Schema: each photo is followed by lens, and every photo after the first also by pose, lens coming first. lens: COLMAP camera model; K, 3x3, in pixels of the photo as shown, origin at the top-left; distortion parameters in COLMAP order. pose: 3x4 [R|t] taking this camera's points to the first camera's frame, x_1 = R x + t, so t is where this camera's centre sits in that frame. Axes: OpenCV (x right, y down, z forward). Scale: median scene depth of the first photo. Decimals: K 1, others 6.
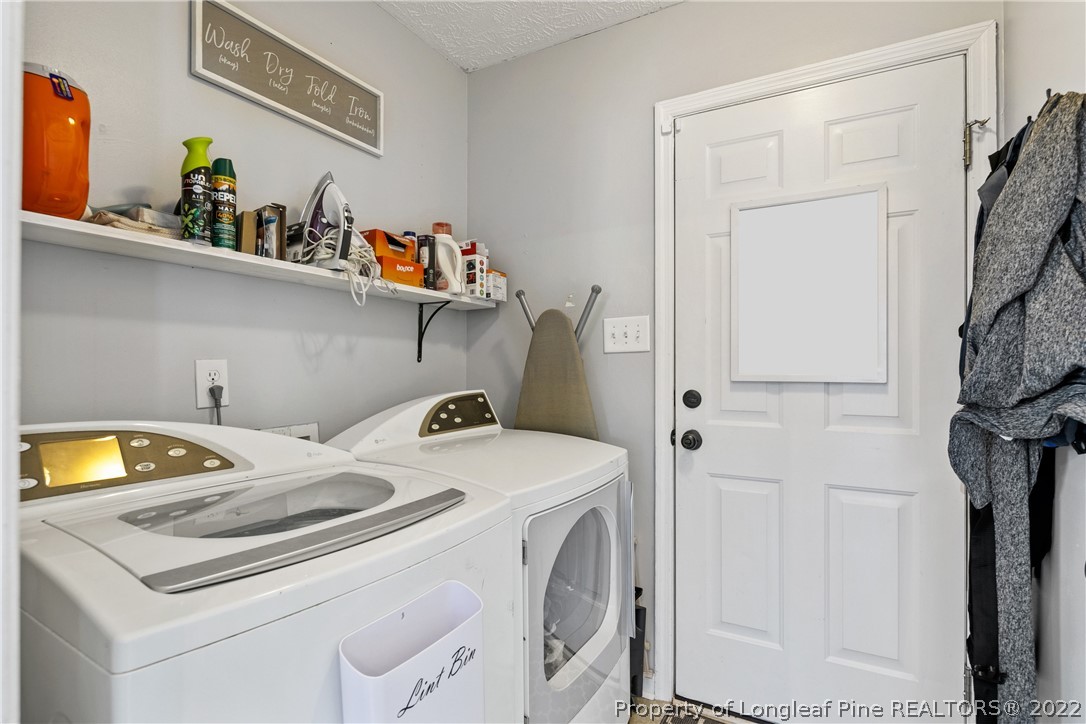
lens RADIAL K [[535.0, 0, 544.5], [0, 535.0, 363.7], [0, 0, 1]] dist [0.000314, -0.002034]
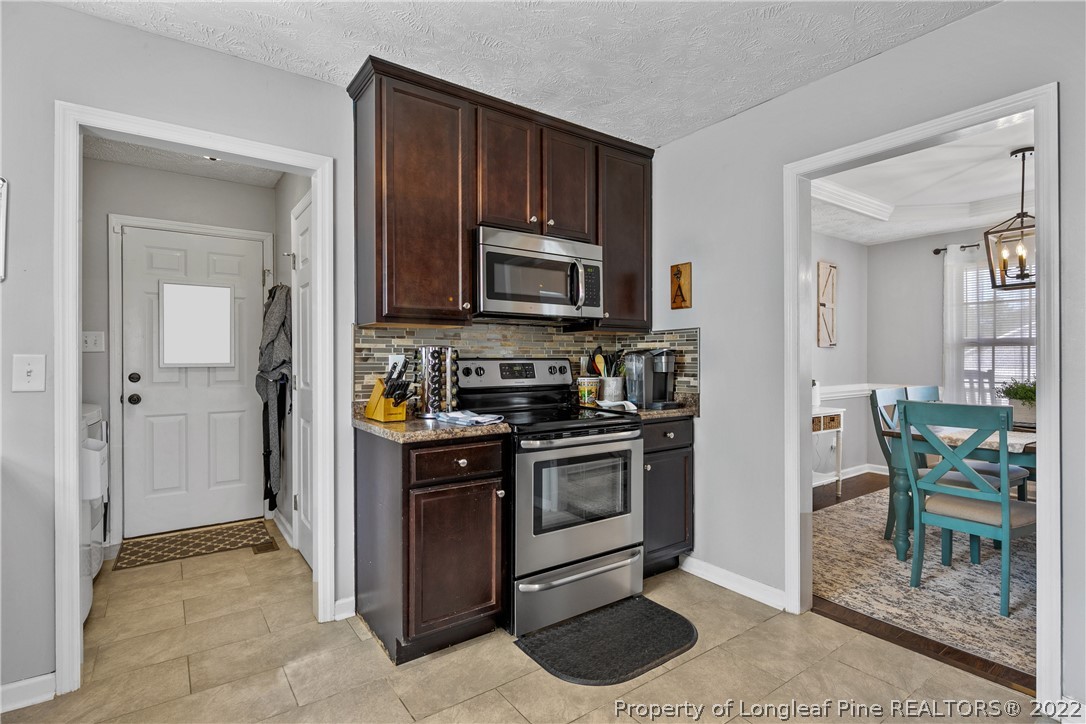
lens RADIAL K [[535.0, 0, 544.4], [0, 535.0, 363.6], [0, 0, 1]] dist [0.000314, -0.002034]
pose [[0.434675, -0.005592, 0.900570, -0.914669], [-0.000911, 0.999977, 0.006649, 0.003600], [-0.900587, -0.003711, 0.434660, -1.294448]]
